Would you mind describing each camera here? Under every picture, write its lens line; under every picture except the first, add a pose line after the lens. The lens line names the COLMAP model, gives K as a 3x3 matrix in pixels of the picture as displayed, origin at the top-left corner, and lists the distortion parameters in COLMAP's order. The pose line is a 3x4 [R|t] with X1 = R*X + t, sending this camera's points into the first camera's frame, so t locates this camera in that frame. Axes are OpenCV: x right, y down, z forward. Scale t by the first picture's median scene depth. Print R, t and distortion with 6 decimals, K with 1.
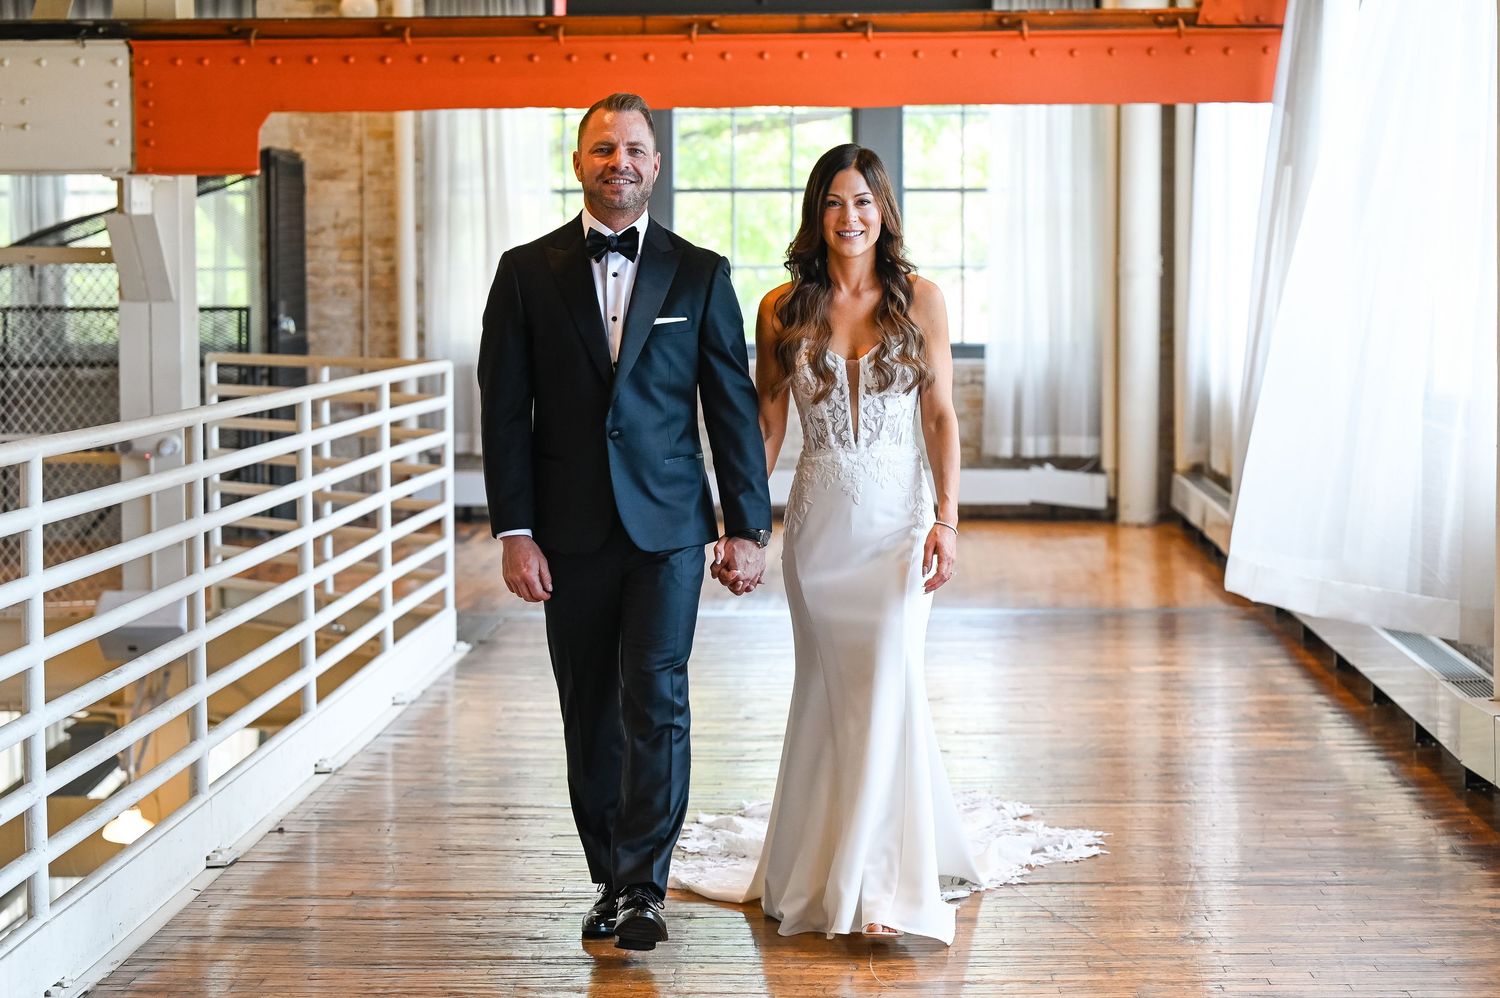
lens RADIAL K [[3197.6, 0, 750.2], [0, 3197.6, 502.9], [0, 0, 1]] dist [-0.037010, 0.000000]
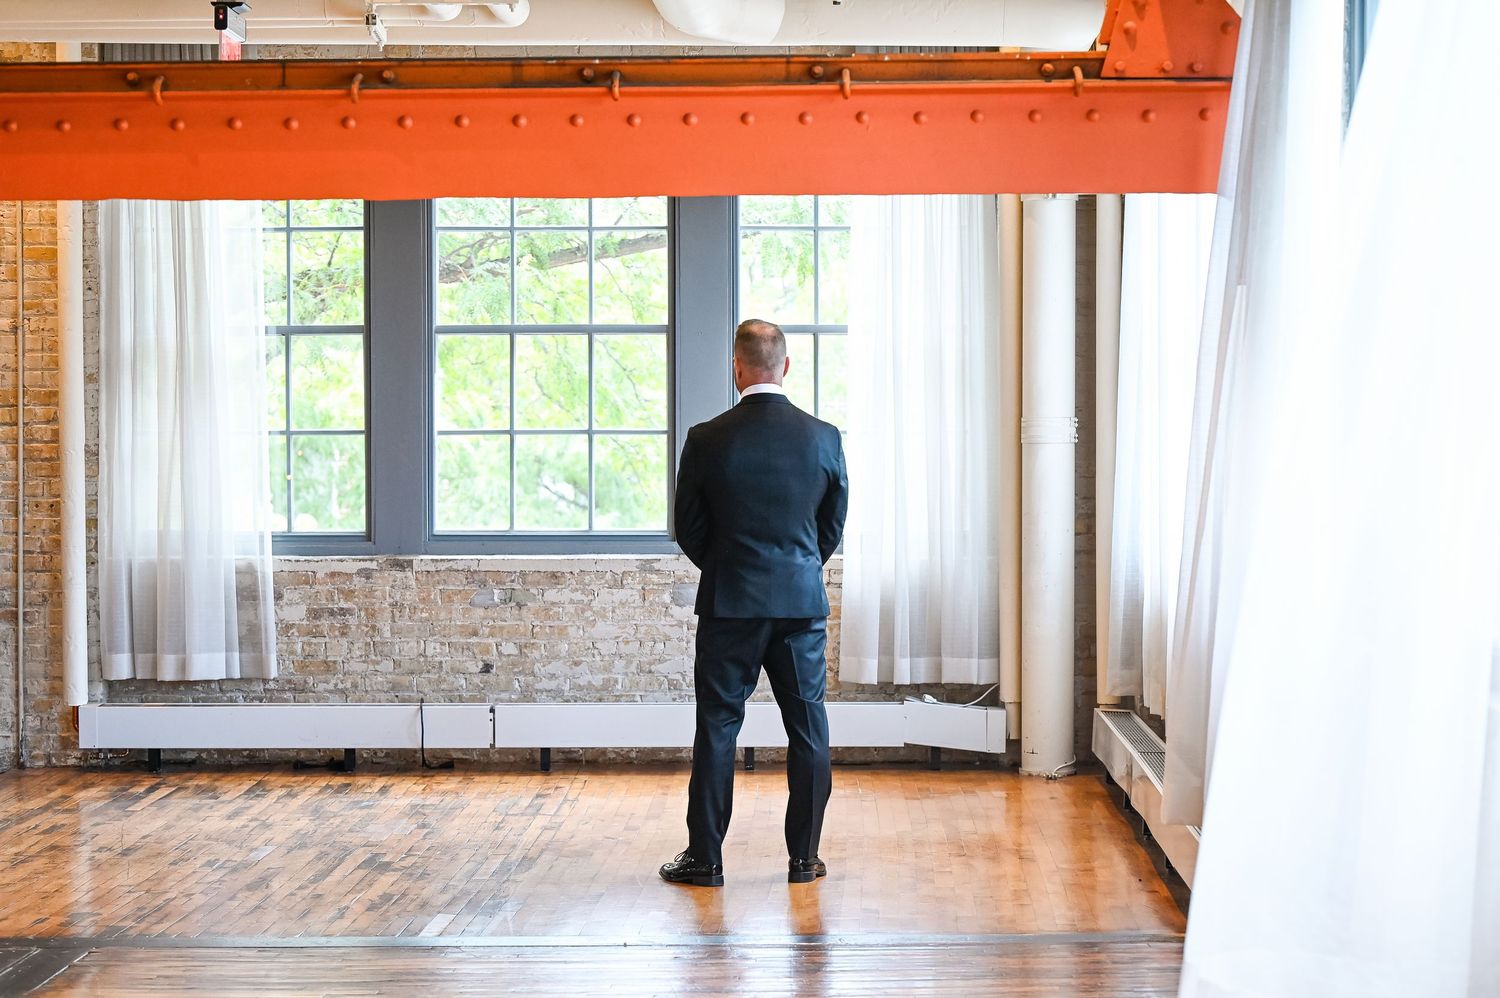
lens RADIAL K [[3197.6, 0, 743.7], [0, 3197.6, 512.1], [0, 0, 1]] dist [-0.037010, 0.000000]
pose [[0.999777, 0.000935, 0.021095, 0.035404], [0.000071, 0.998864, -0.047657, -0.019881], [-0.021116, 0.047648, 0.998641, 0.259807]]
